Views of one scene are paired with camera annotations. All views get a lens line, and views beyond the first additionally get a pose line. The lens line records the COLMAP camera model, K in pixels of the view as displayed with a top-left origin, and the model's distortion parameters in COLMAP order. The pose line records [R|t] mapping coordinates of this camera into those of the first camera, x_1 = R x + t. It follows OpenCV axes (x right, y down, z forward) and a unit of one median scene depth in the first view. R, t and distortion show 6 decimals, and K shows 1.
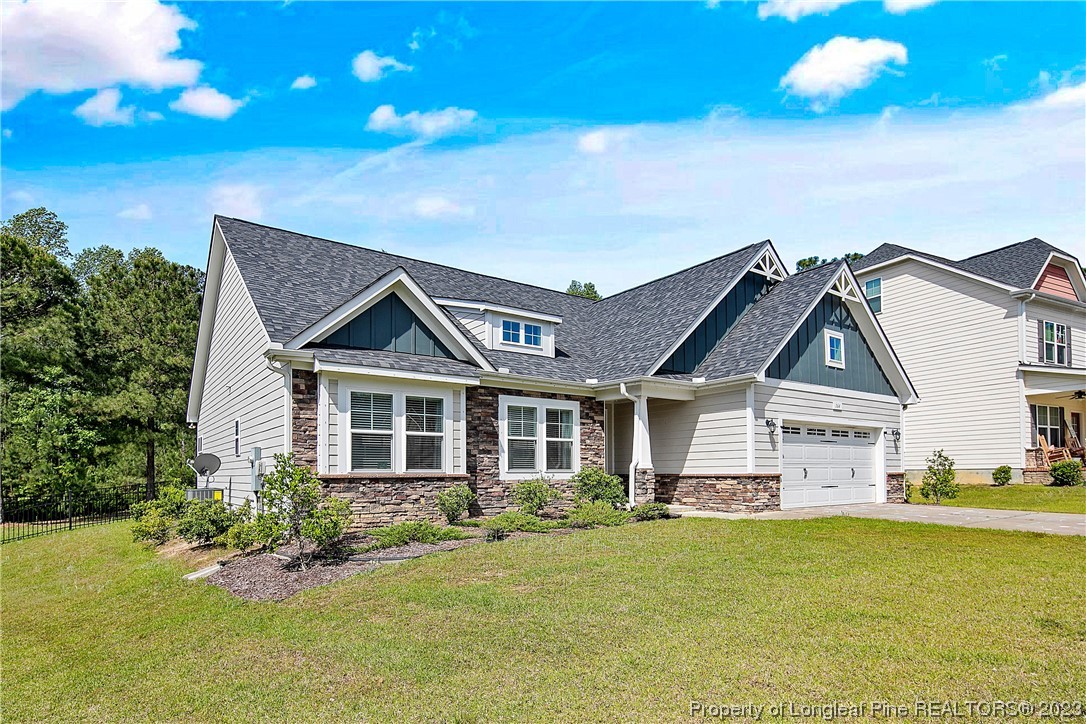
lens RADIAL K [[534.7, 0, 542.9], [0, 534.7, 344.0], [0, 0, 1]] dist [-0.000016, -0.002098]
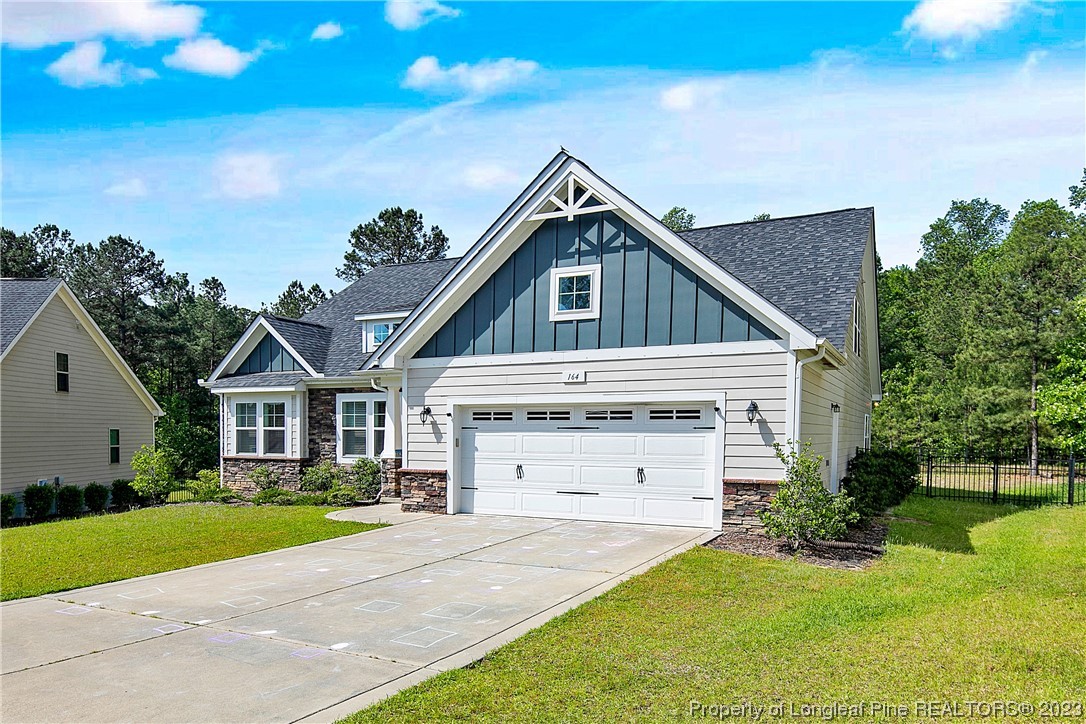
lens RADIAL K [[534.7, 0, 542.9], [0, 534.7, 344.0], [0, 0, 1]] dist [-0.000016, -0.002098]
pose [[0.618327, -0.125873, -0.775775, 1.189263], [0.177888, 0.983889, -0.017855, 0.089536], [0.765524, -0.126961, 0.630756, 0.610839]]
